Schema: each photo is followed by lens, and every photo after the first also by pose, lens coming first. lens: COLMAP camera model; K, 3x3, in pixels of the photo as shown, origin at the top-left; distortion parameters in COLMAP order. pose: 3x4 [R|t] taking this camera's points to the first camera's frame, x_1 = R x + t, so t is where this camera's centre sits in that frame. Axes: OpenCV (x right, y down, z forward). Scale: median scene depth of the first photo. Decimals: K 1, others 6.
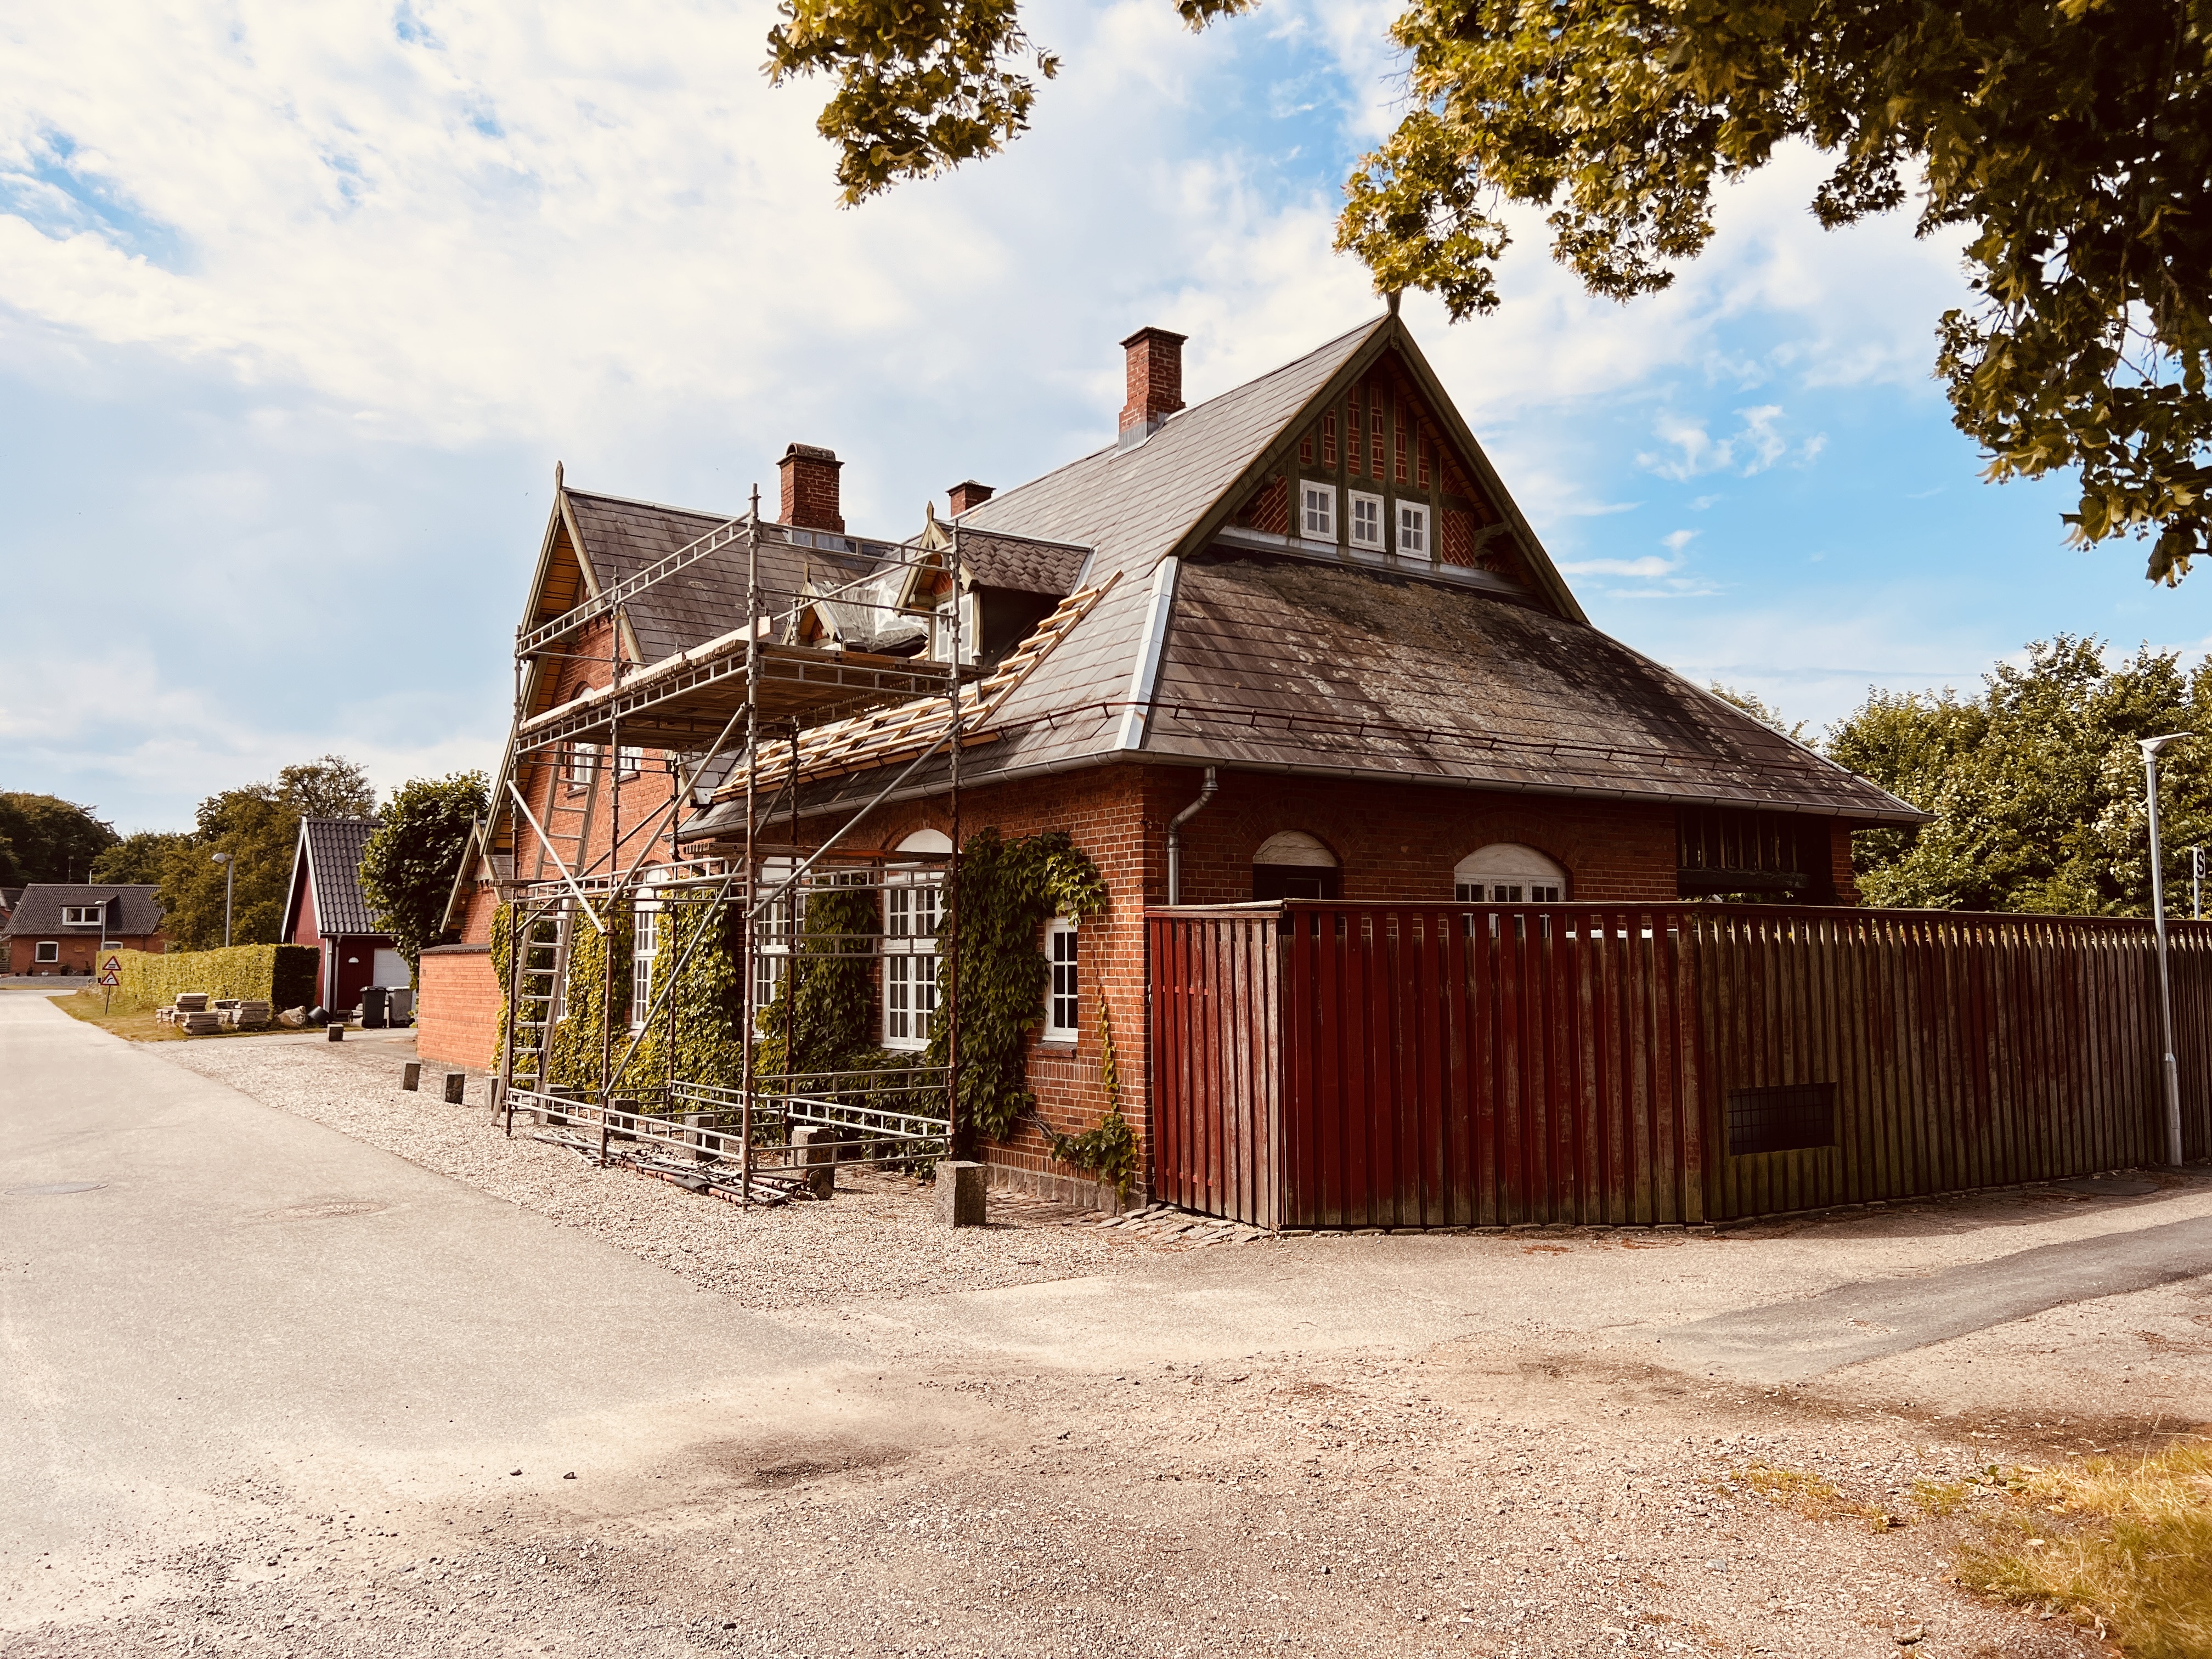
lens RADIAL K [[1663.5, 0, 1077.7], [0, 1663.5, 811.0], [0, 0, 1]] dist [0.063819, -0.072145]
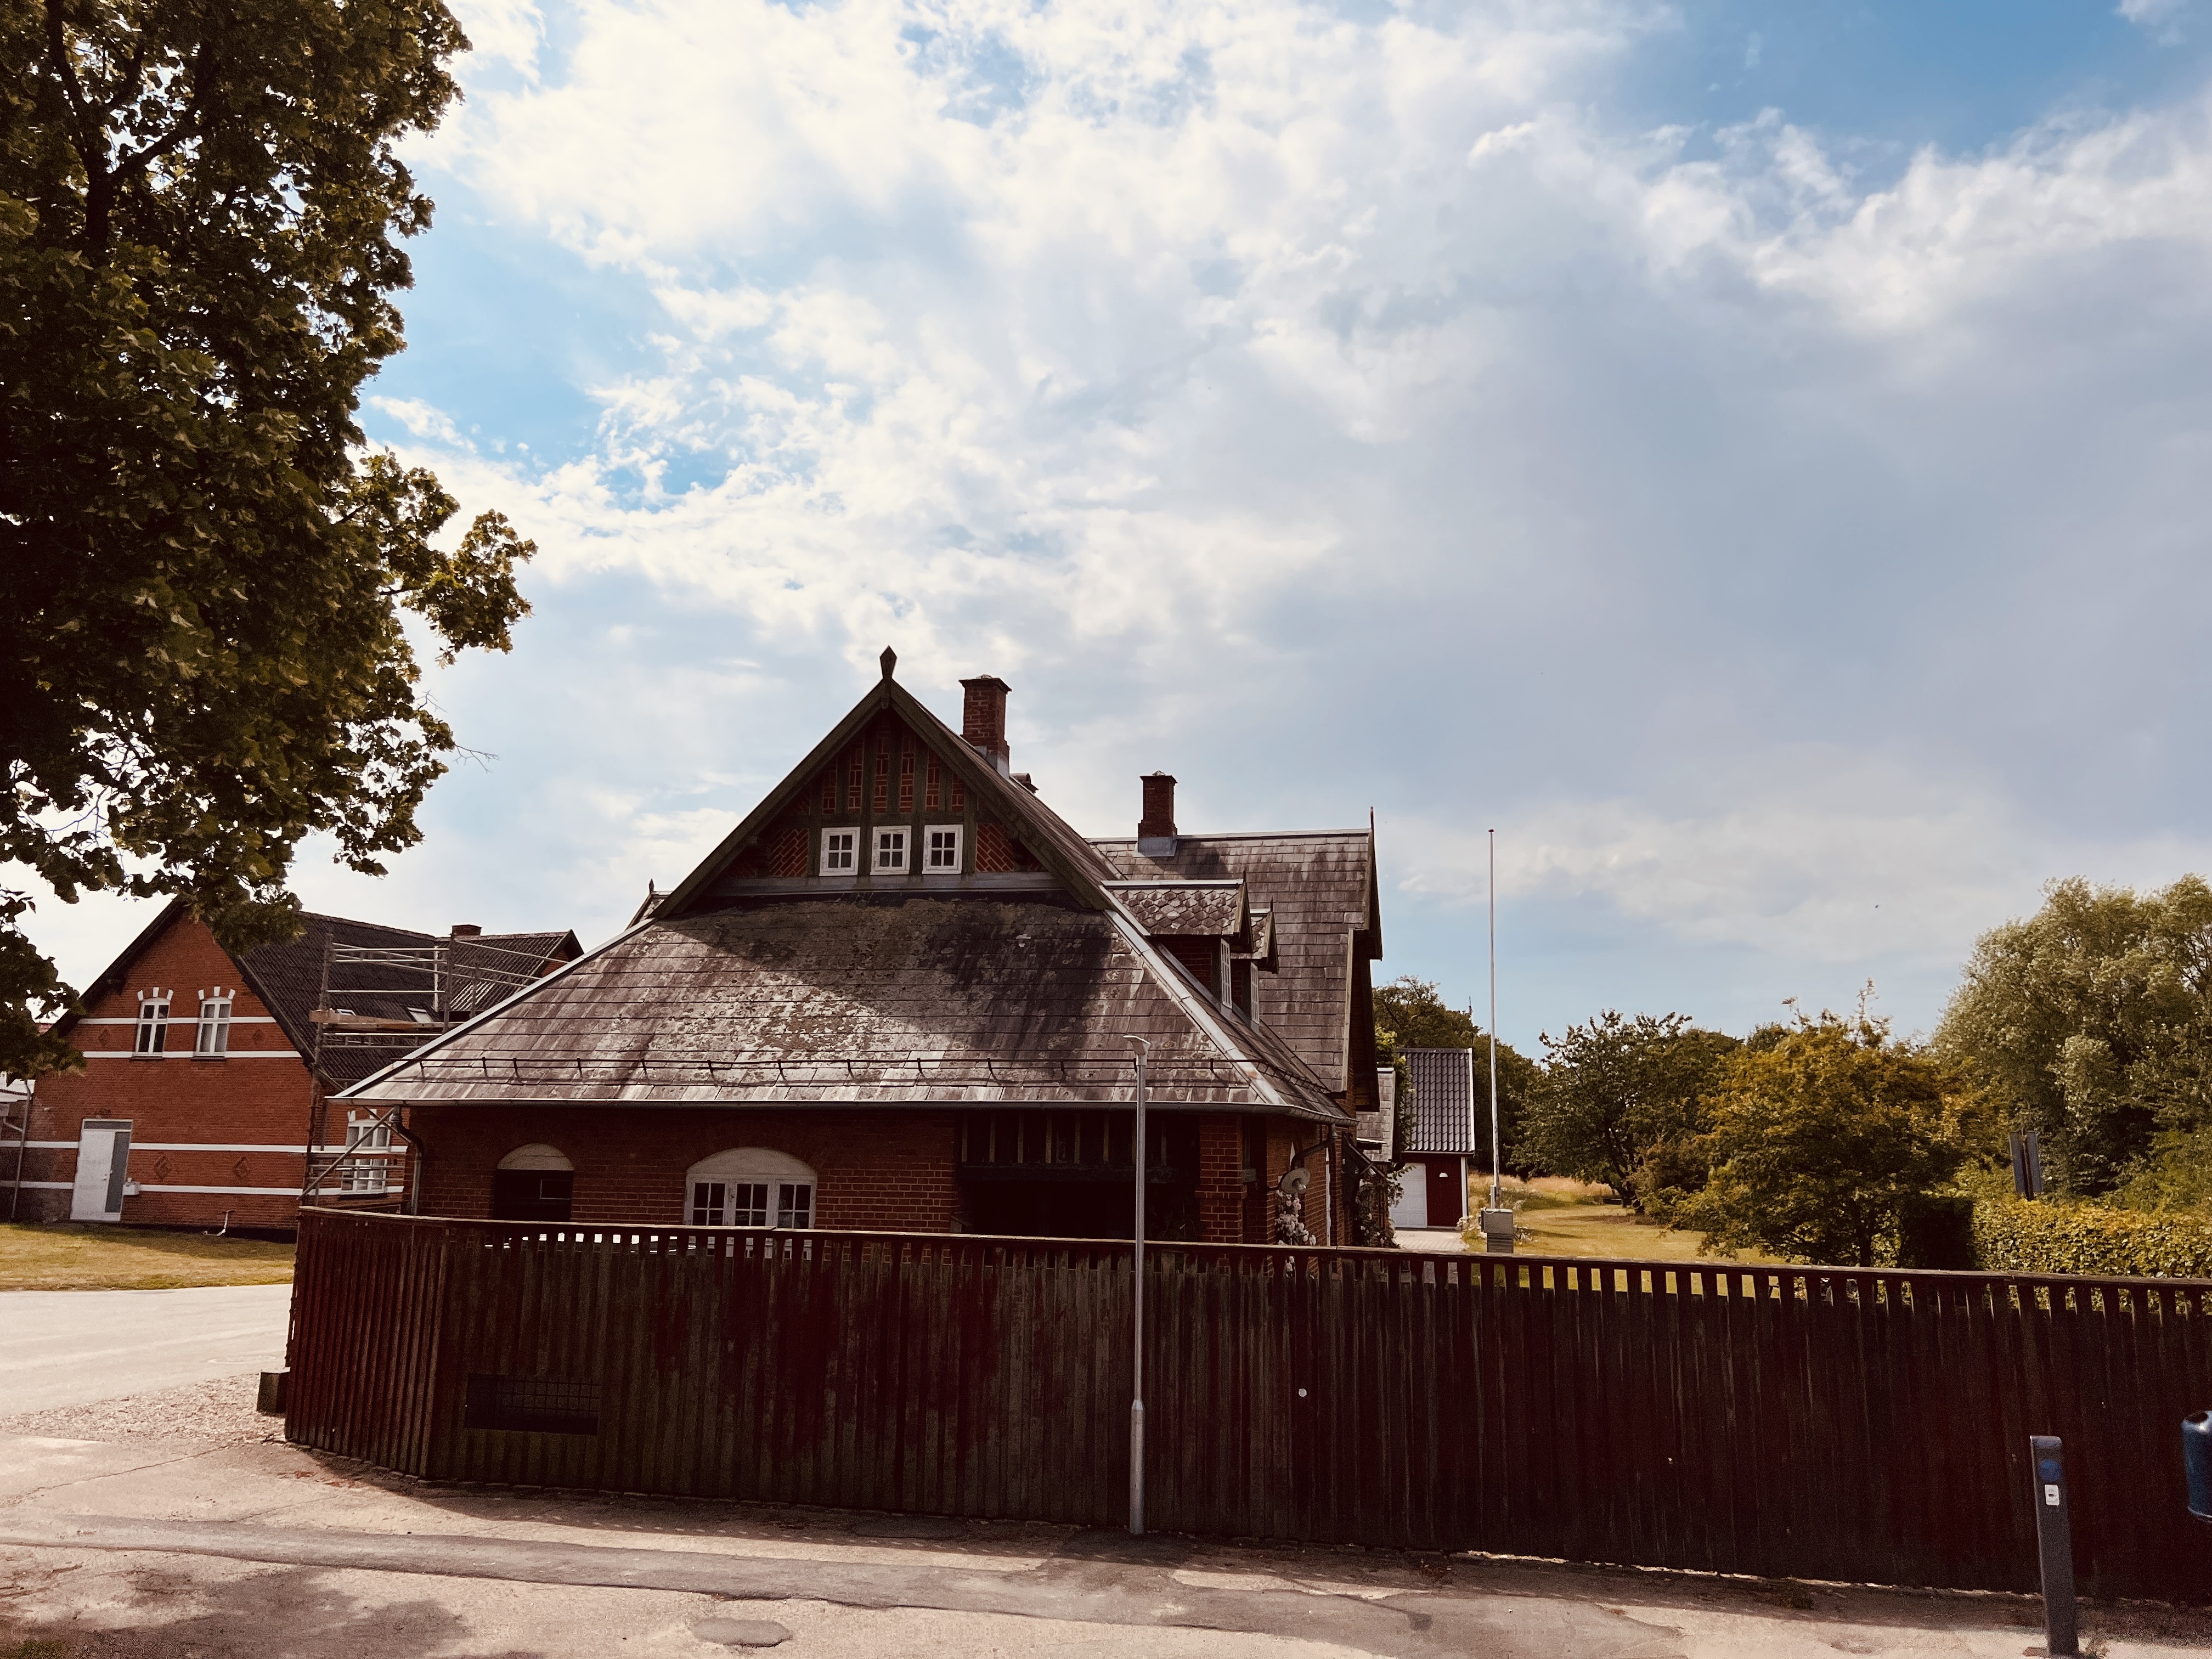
lens RADIAL K [[1663.5, 0, 1095.0], [0, 1663.5, 766.1], [0, 0, 1]] dist [0.063819, -0.072145]
pose [[0.695577, -0.141456, -0.704388, 1.158961], [0.044883, 0.987066, -0.153902, -0.047664], [0.717048, 0.075436, 0.692930, 0.299387]]
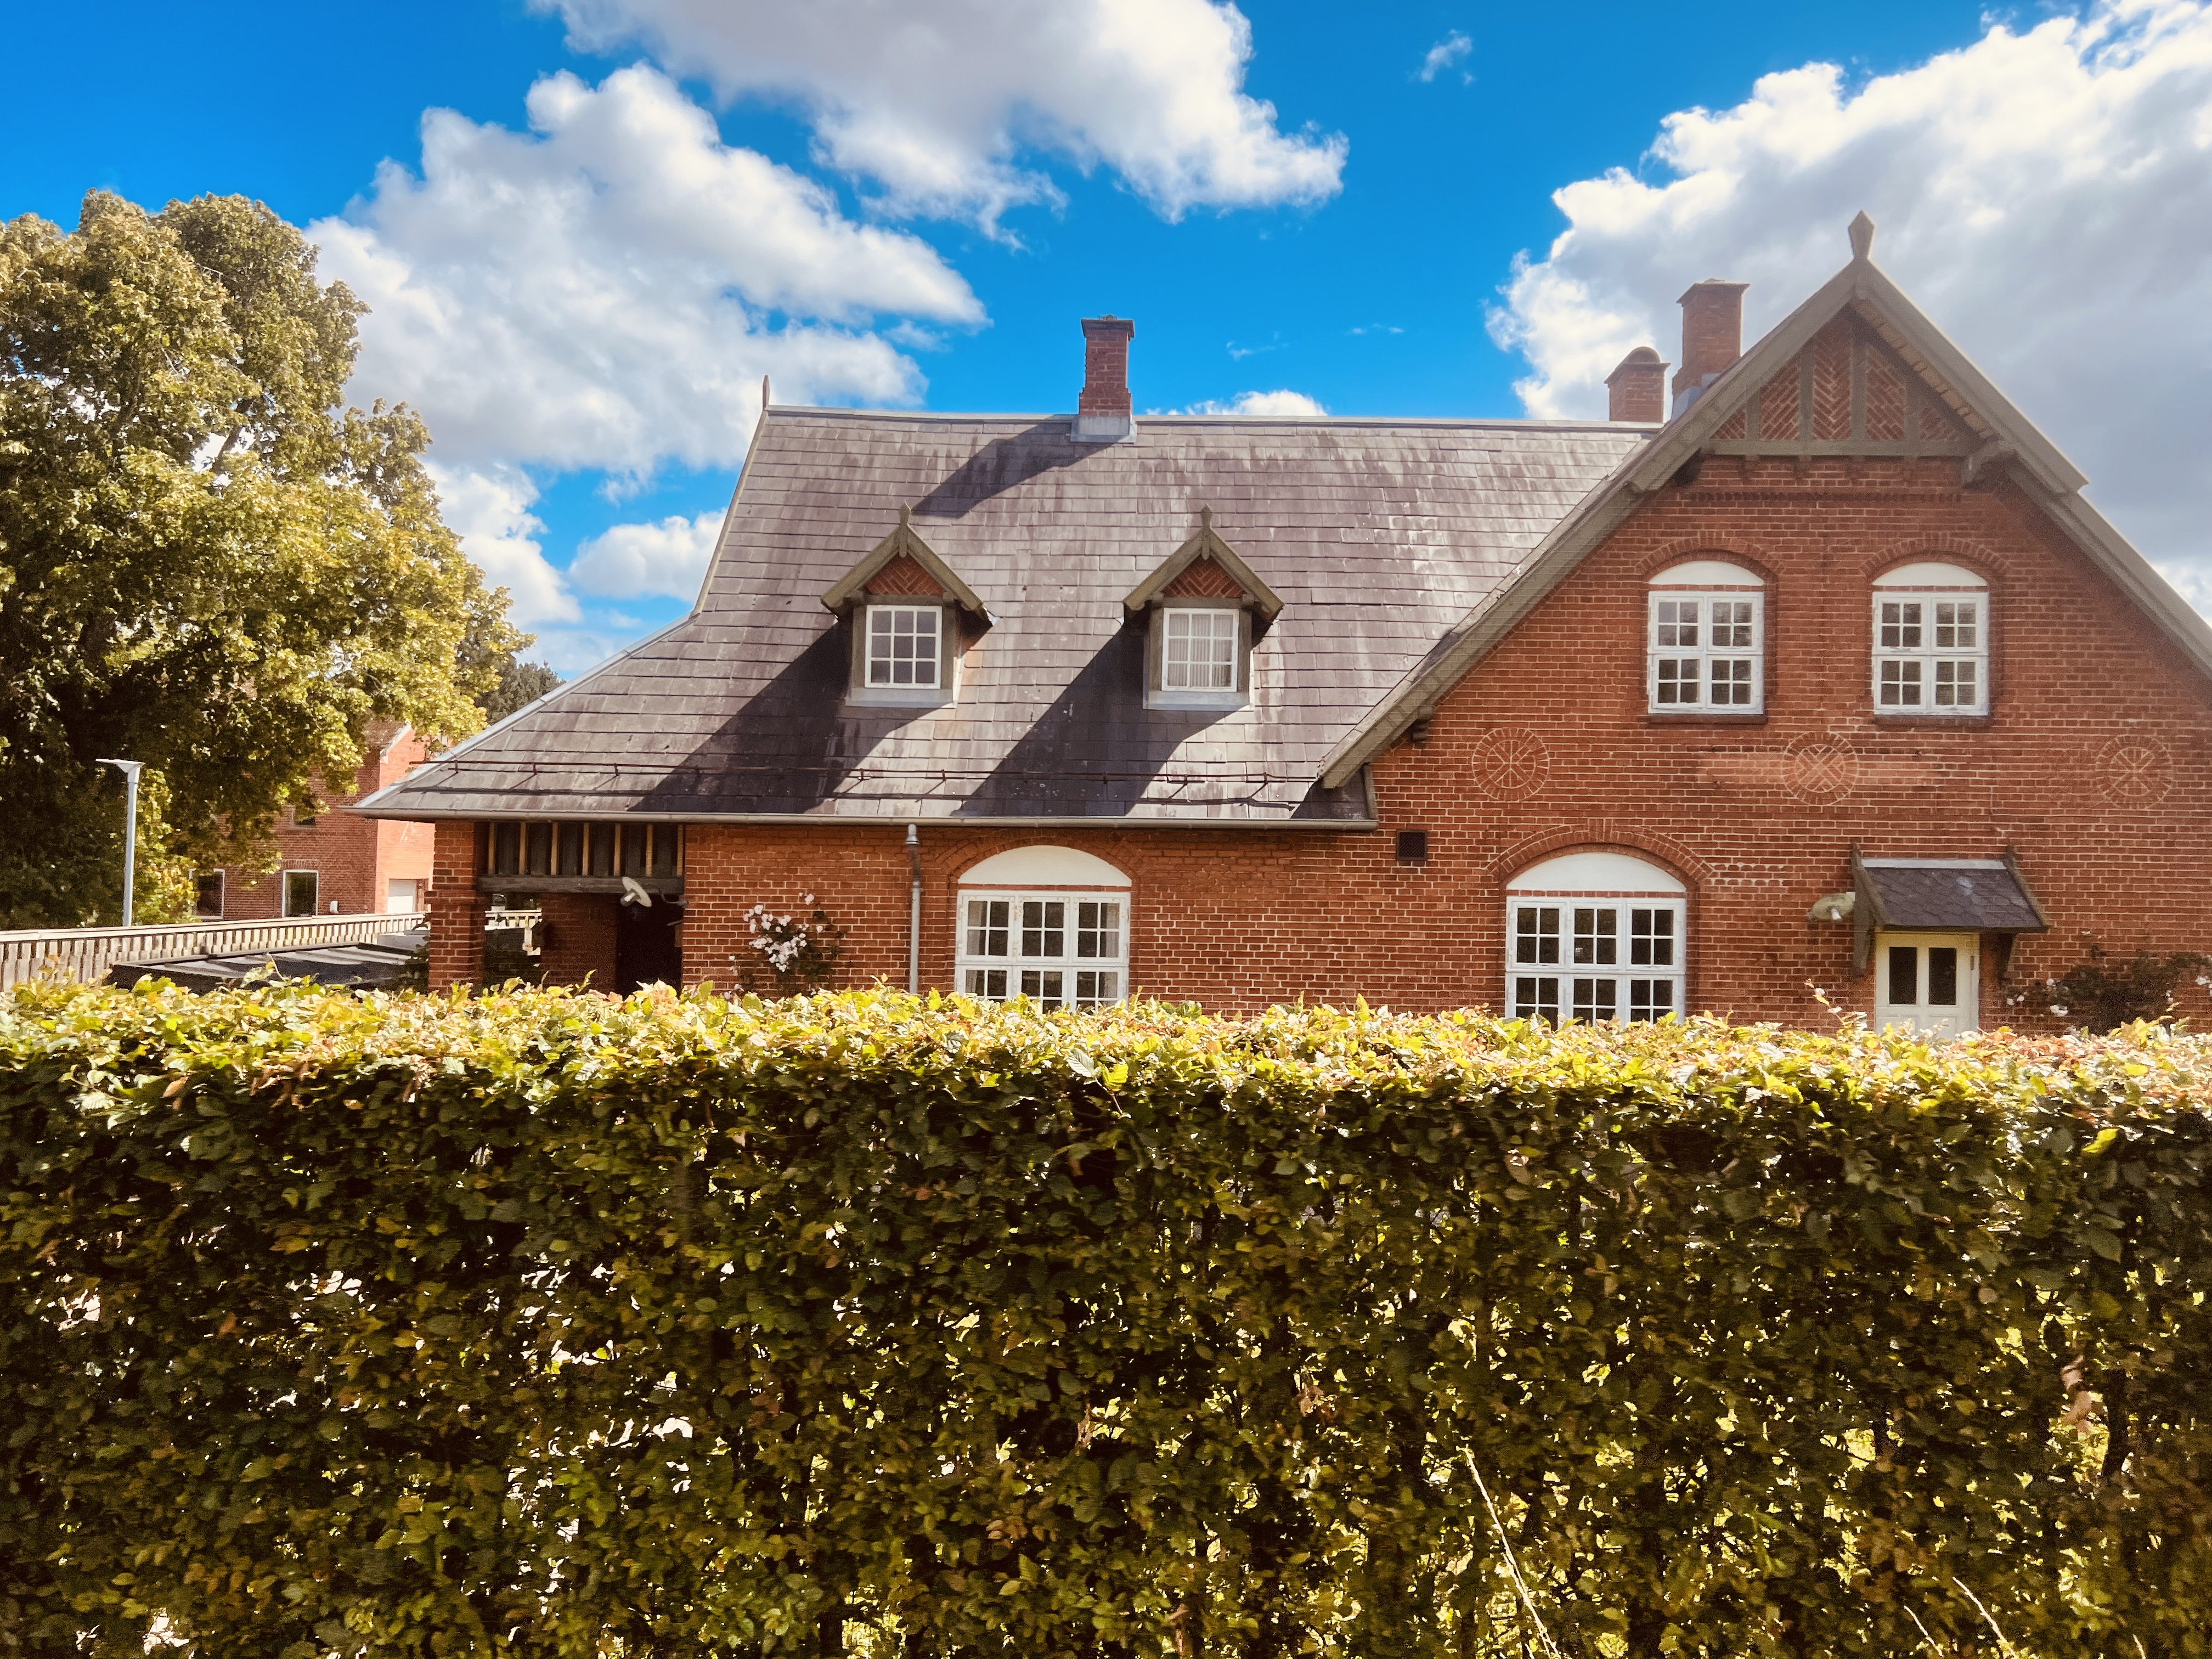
lens RADIAL K [[1663.5, 0, 1088.6], [0, 1663.5, 813.3], [0, 0, 1]] dist [0.063819, -0.072145]
pose [[-0.557711, -0.039784, -0.829081, 1.072621], [0.061617, 0.994110, -0.089153, 0.112601], [0.827745, -0.100807, -0.551975, 1.886142]]
